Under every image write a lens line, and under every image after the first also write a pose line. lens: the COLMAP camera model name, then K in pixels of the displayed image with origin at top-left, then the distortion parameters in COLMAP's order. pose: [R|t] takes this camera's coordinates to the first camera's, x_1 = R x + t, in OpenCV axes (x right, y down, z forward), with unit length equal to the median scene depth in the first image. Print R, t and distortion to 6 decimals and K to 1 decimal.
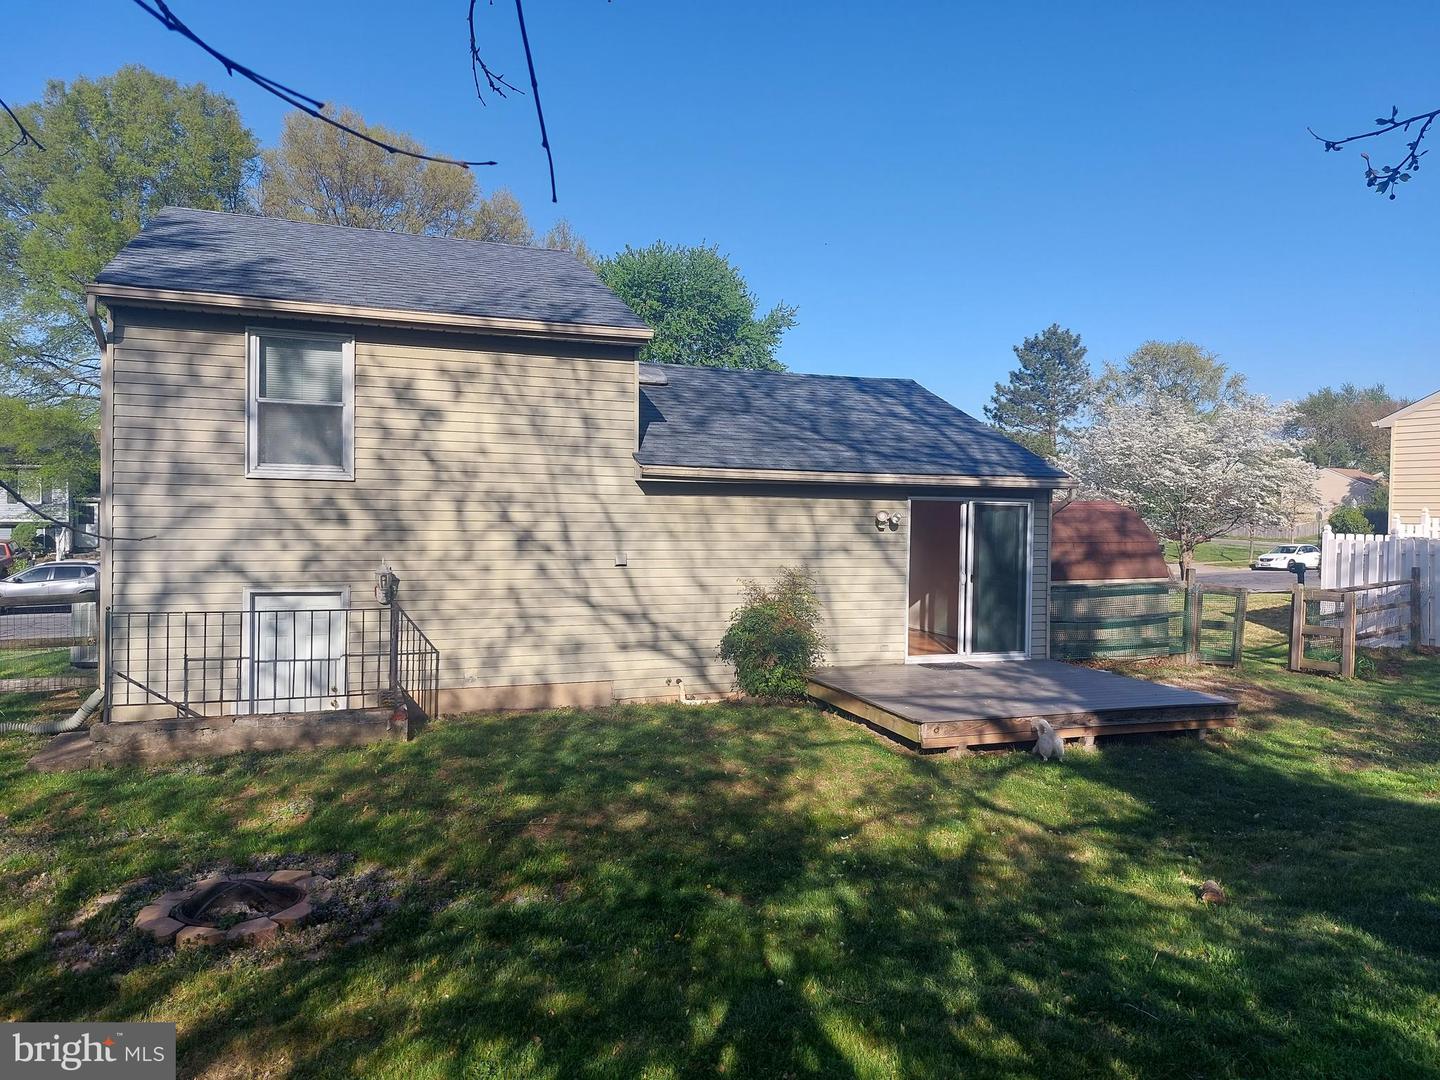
lens RADIAL K [[1045.1, 0, 717.6], [0, 1045.1, 536.4], [0, 0, 1]] dist [0.071957, -0.076881]
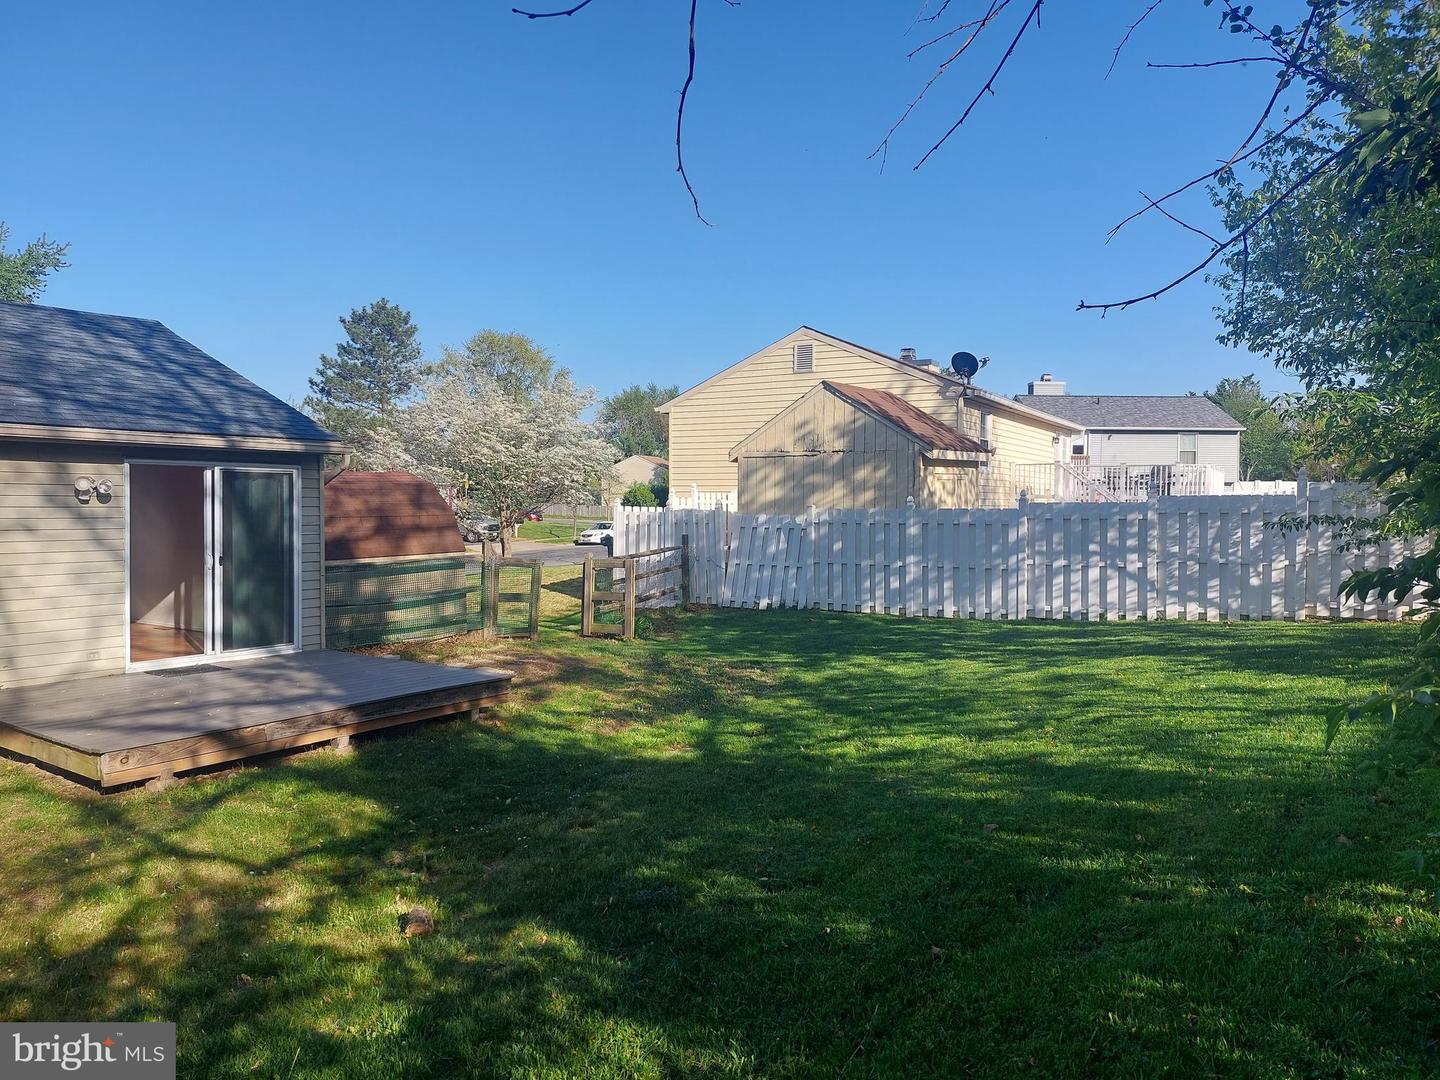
lens RADIAL K [[1045.1, 0, 717.6], [0, 1045.1, 536.4], [0, 0, 1]] dist [0.071957, -0.076881]
pose [[0.829772, -0.030866, 0.557249, 0.105034], [0.023262, 0.999515, 0.020725, 0.013442], [-0.557618, -0.004234, 0.830087, 0.096464]]
